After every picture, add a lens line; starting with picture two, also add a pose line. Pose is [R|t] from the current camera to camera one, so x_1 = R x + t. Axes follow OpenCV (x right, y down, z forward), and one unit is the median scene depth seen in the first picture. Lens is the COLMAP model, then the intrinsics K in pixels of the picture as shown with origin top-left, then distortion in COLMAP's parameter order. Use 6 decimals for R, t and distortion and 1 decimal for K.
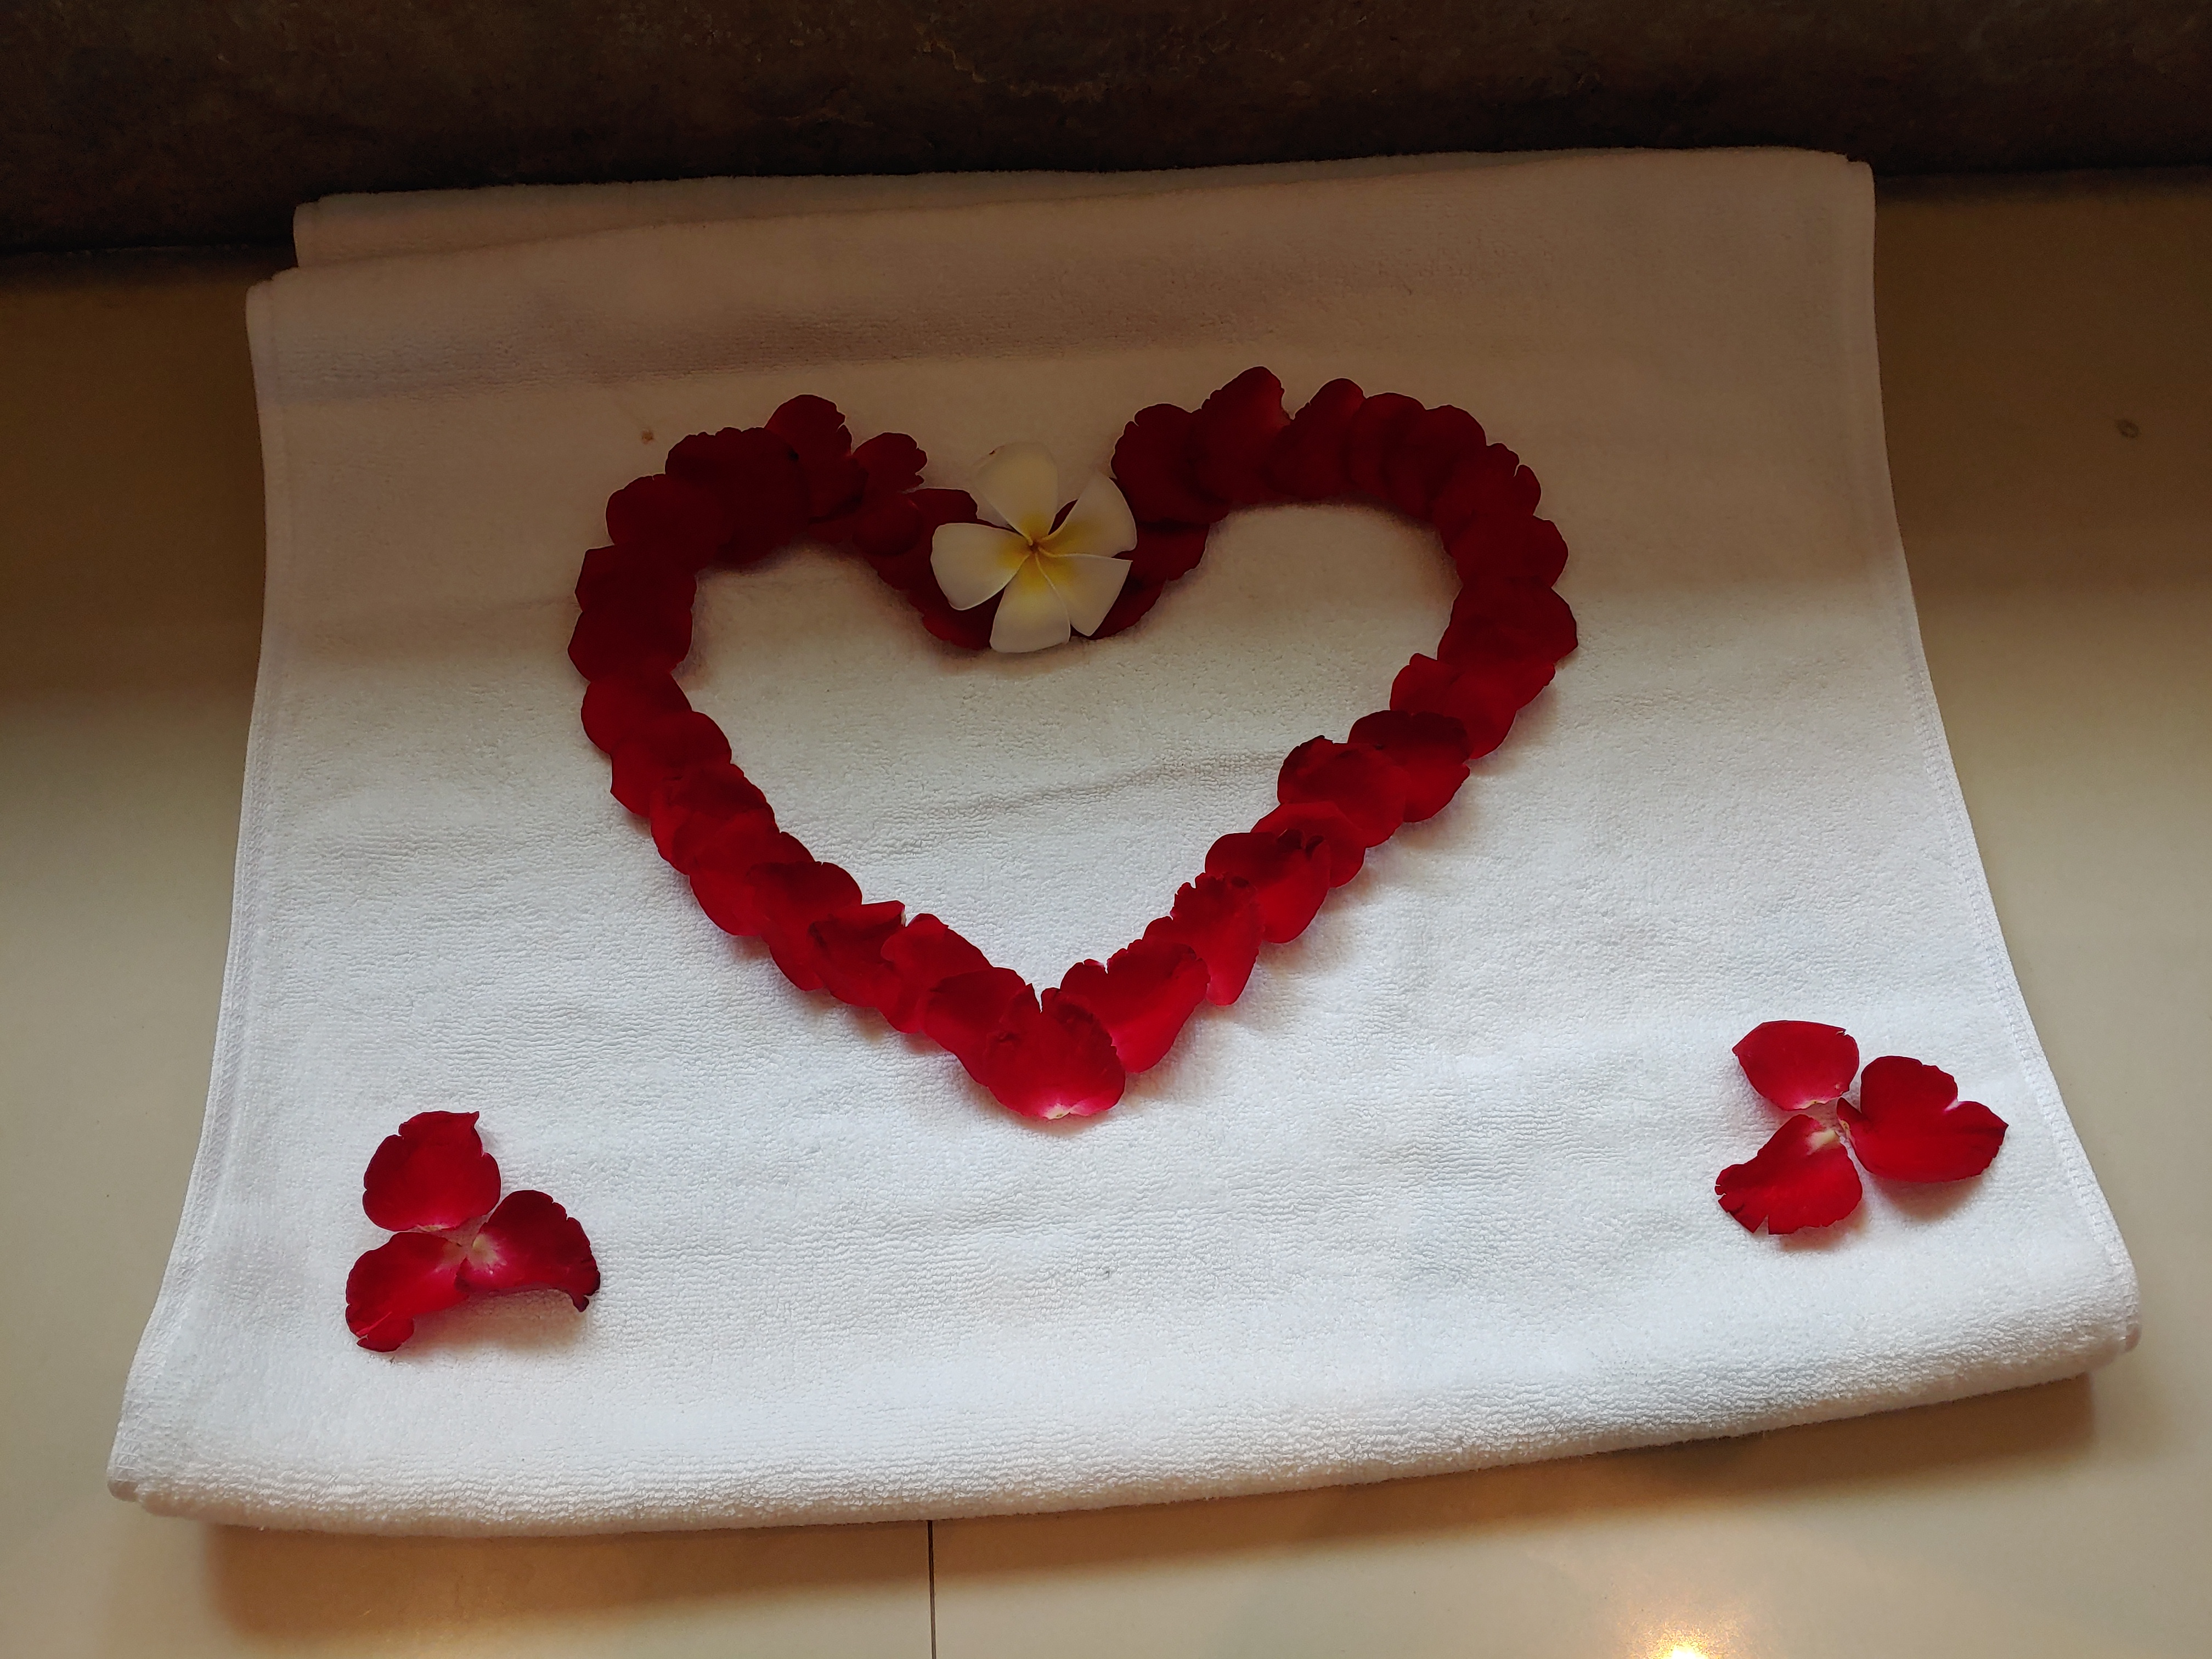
lens RADIAL K [[1719.7, 0, 1092.9], [0, 1719.7, 832.3], [0, 0, 1]] dist [0.002046, -0.010989]
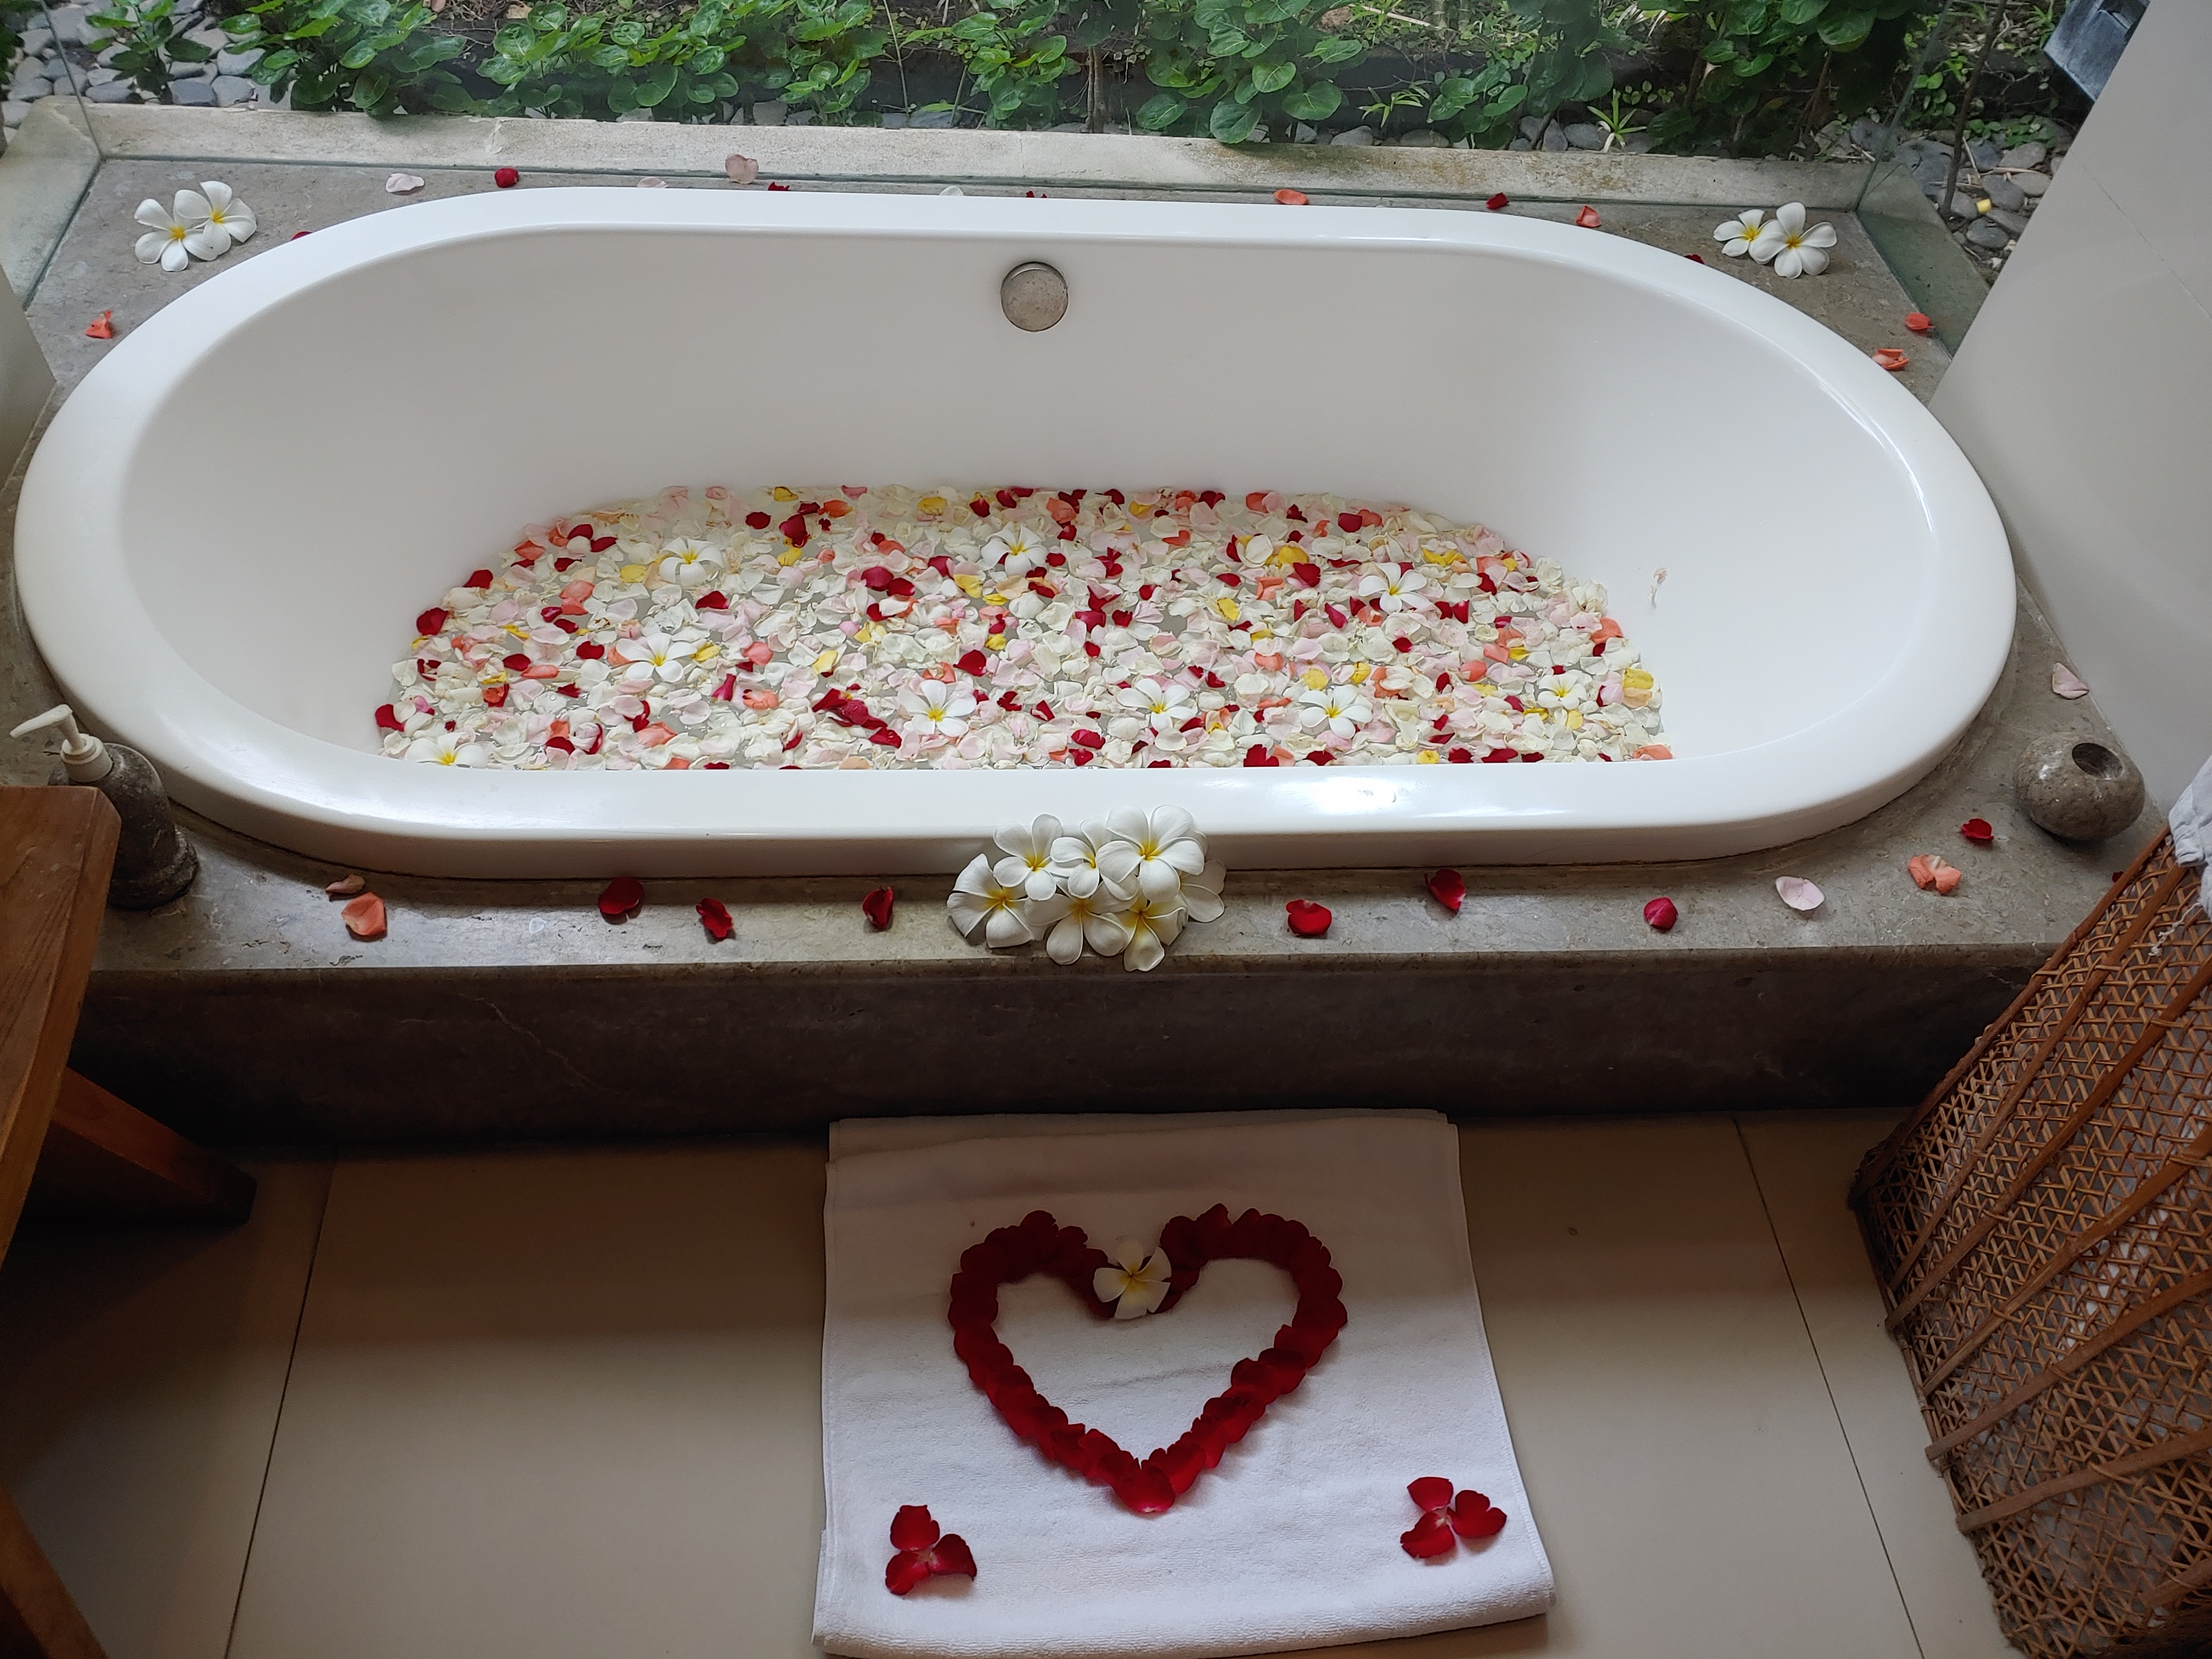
lens RADIAL K [[1719.7, 0, 1112.8], [0, 1719.7, 812.5], [0, 0, 1]] dist [0.002046, -0.010989]
pose [[0.997042, 0.038966, 0.066254, -0.274700], [-0.013243, 0.936169, -0.351301, 0.088309], [-0.075714, 0.349384, 0.933915, -1.696991]]
